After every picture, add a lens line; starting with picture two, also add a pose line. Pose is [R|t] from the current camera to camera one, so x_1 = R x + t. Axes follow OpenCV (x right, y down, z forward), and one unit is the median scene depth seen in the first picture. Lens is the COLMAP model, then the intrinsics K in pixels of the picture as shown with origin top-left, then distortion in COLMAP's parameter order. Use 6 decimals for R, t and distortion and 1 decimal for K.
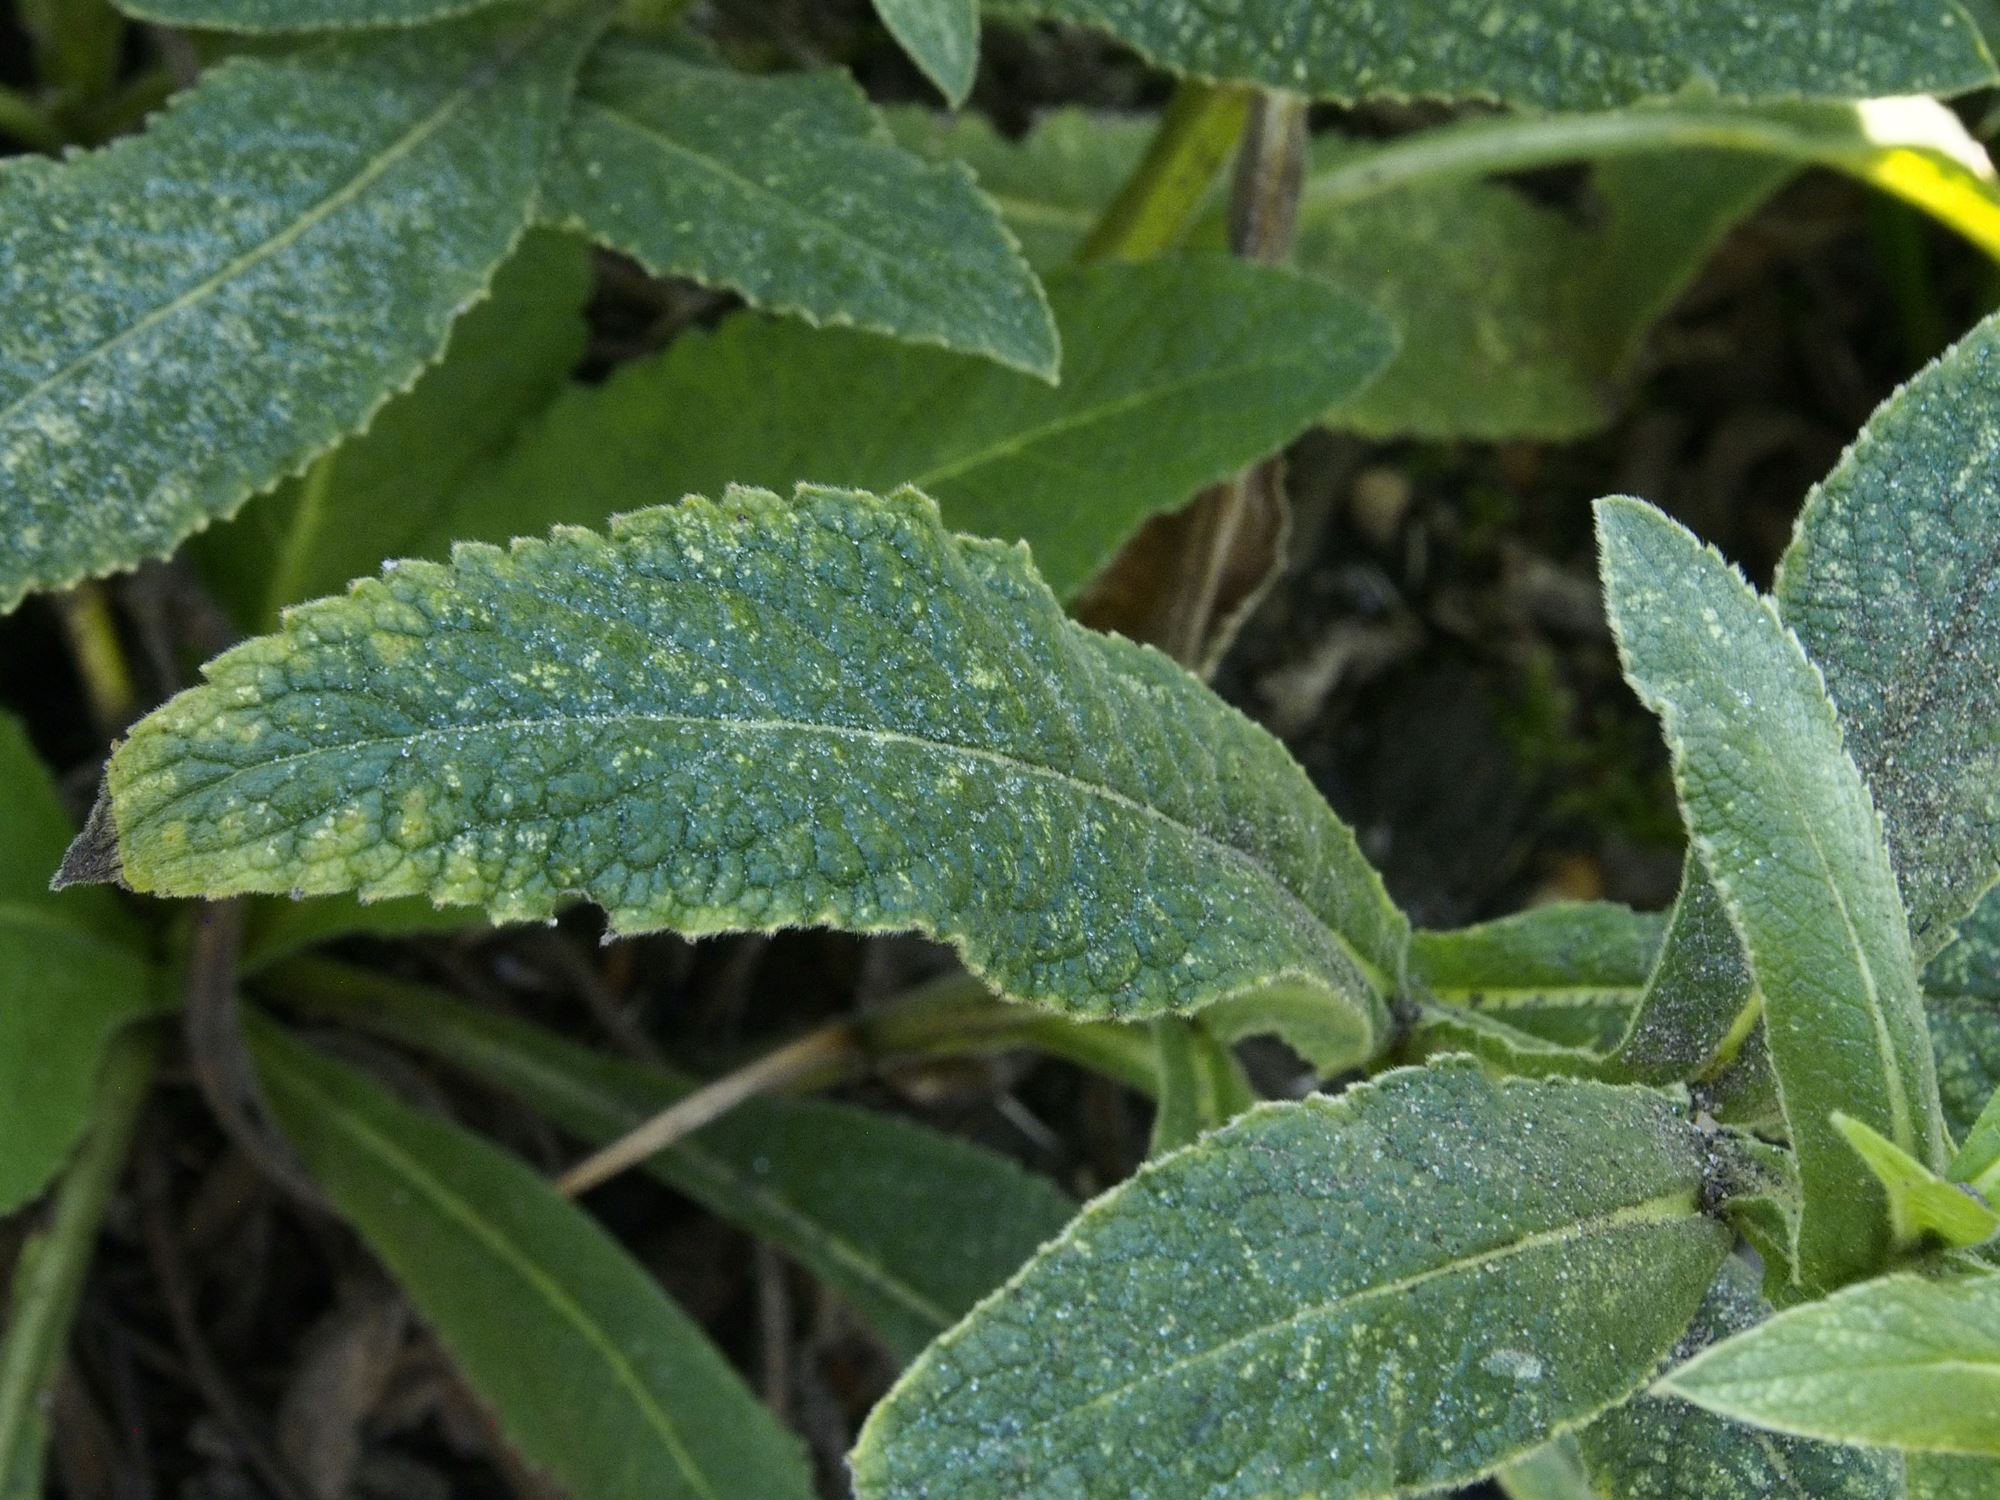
lens RADIAL K [[4961.2, 0, 1000.0], [0, 4961.2, 750.0], [0, 0, 1]] dist [0.063924, 0.313366]
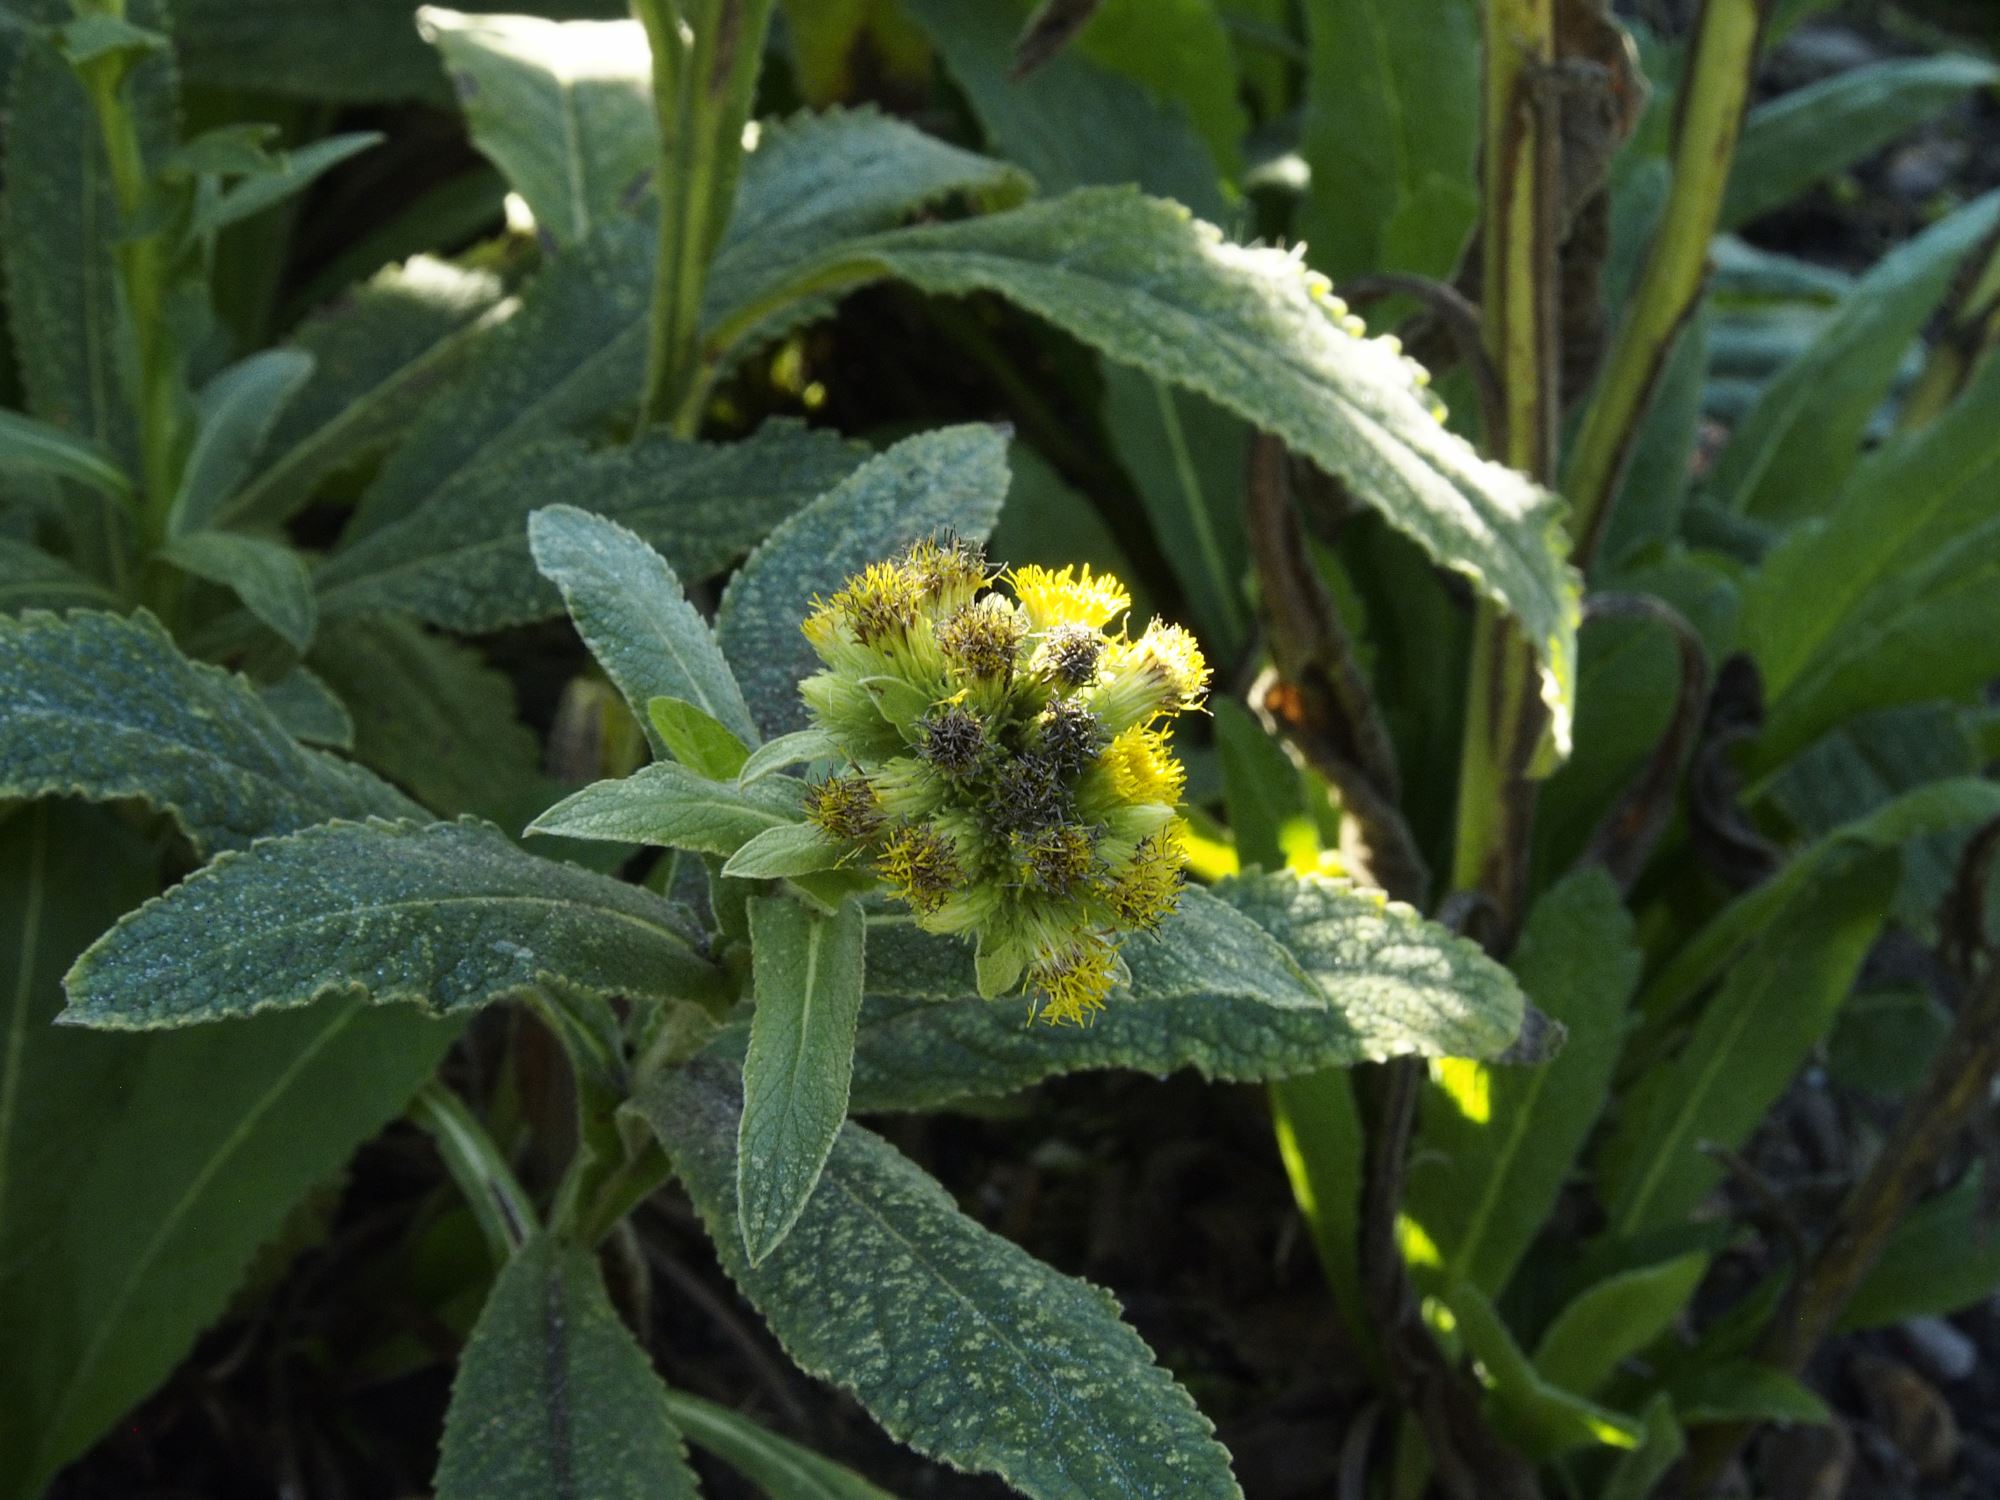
lens RADIAL K [[4746.5, 0, 1000.0], [0, 4746.5, 750.0], [0, 0, 1]] dist [0.026165, -0.724826]
pose [[0.984418, -0.175810, -0.003404, 0.275940], [0.160294, 0.905159, -0.393692, 0.697002], [0.072296, 0.387012, 0.919236, -0.423834]]
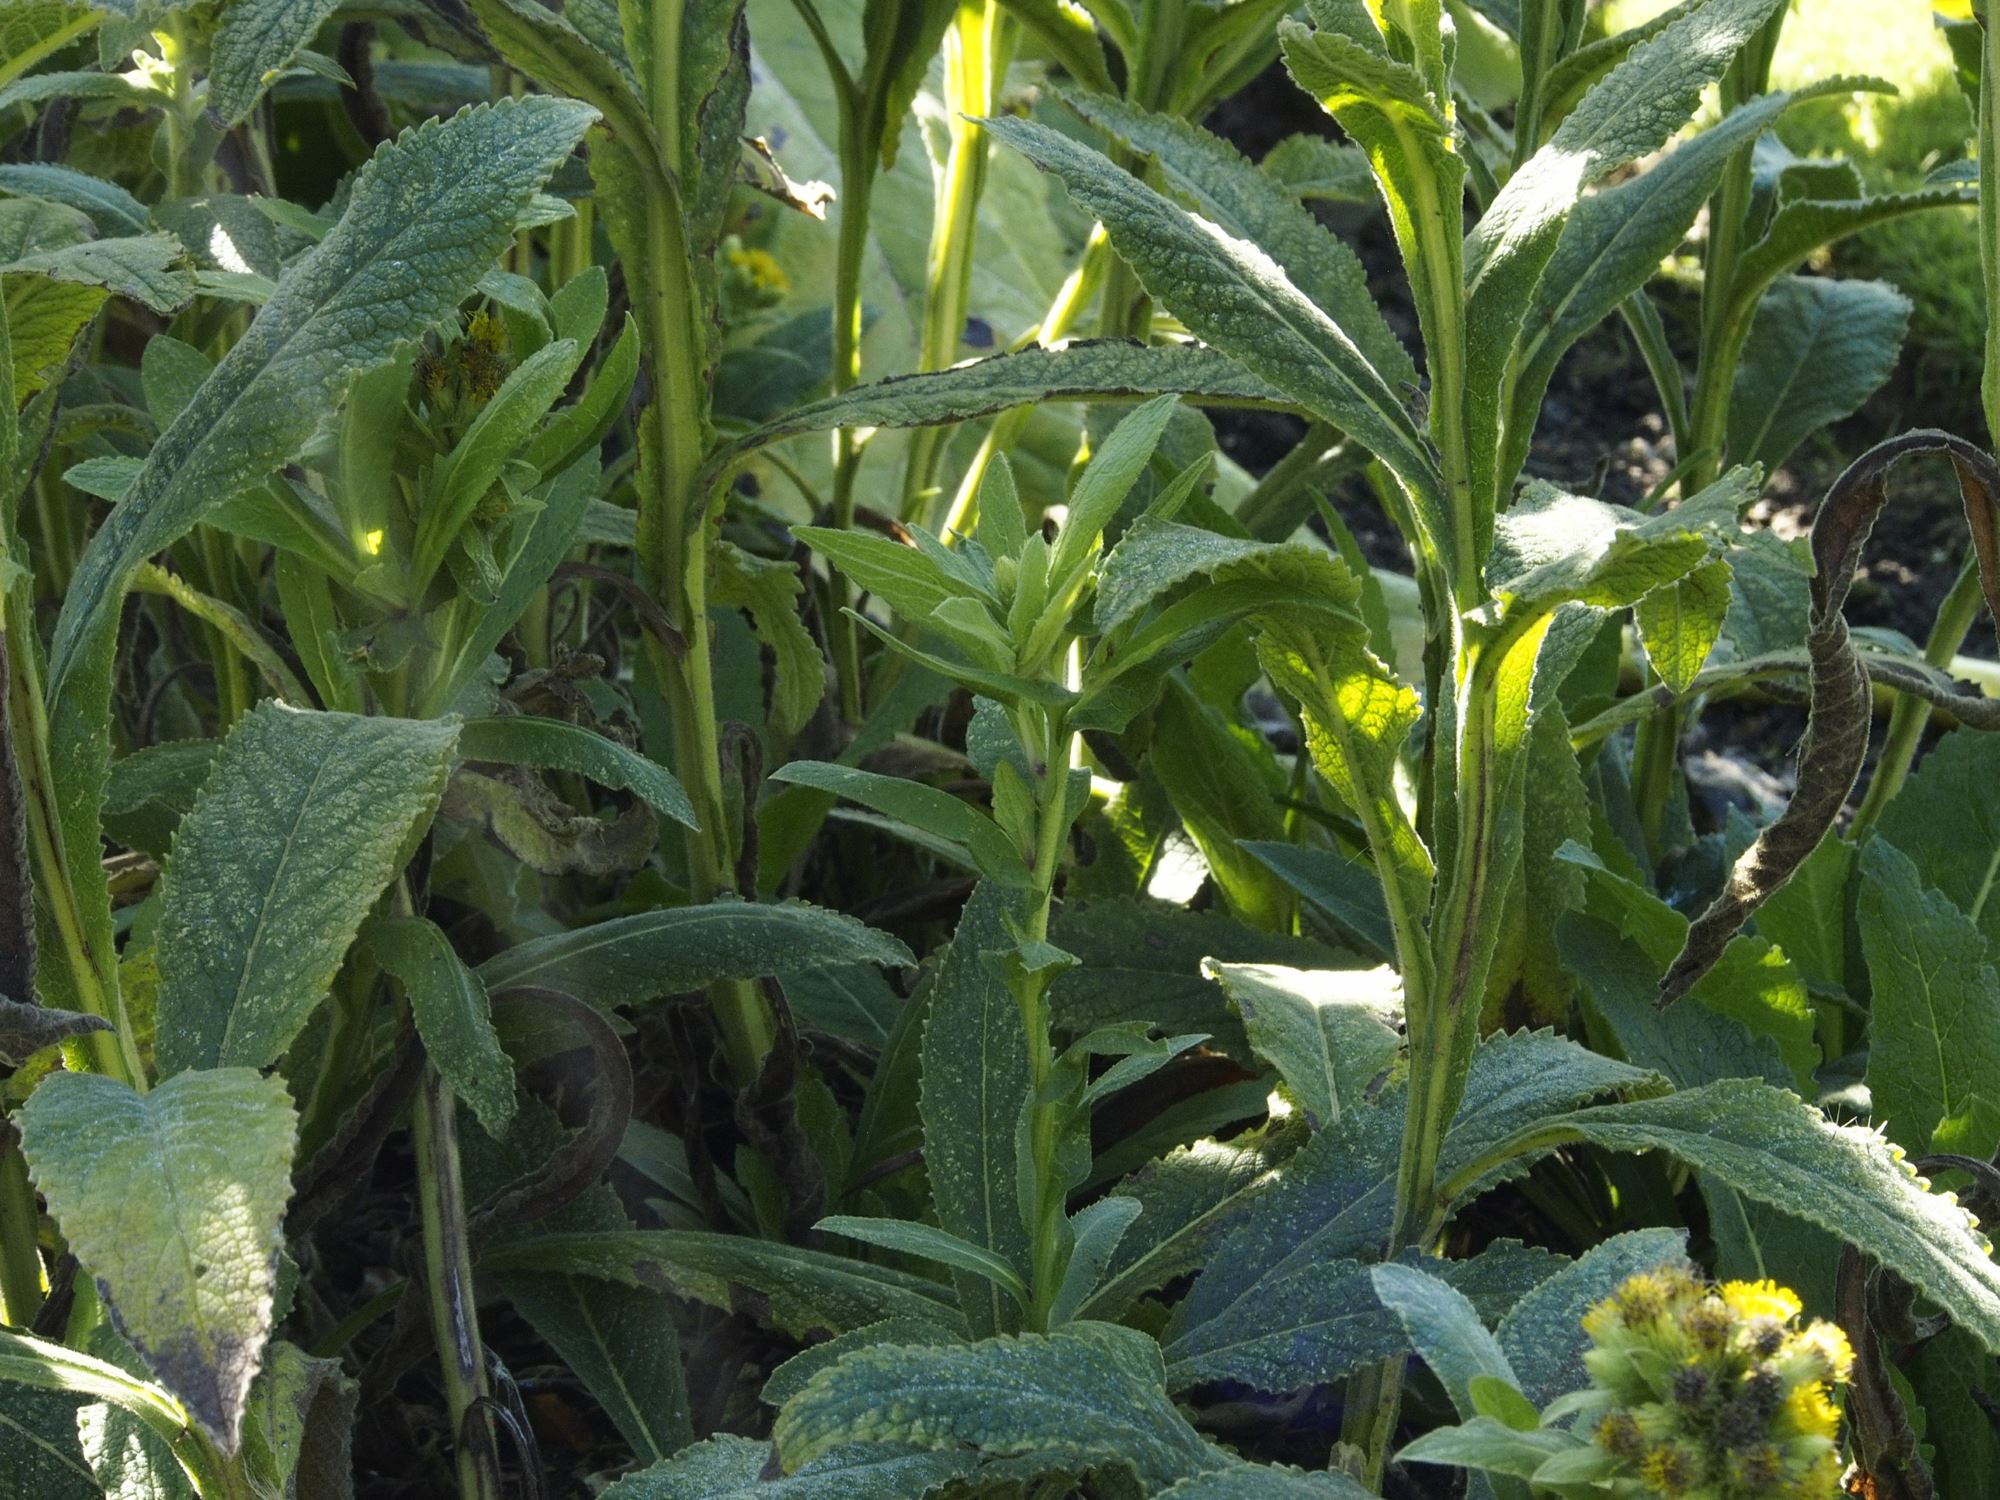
lens RADIAL K [[4746.5, 0, 1000.0], [0, 4746.5, 750.0], [0, 0, 1]] dist [0.026165, -0.724826]
pose [[0.983149, -0.170179, -0.066762, 0.145380], [0.098421, 0.800514, -0.591178, 1.143910], [0.154051, 0.574645, 0.803773, -1.071663]]
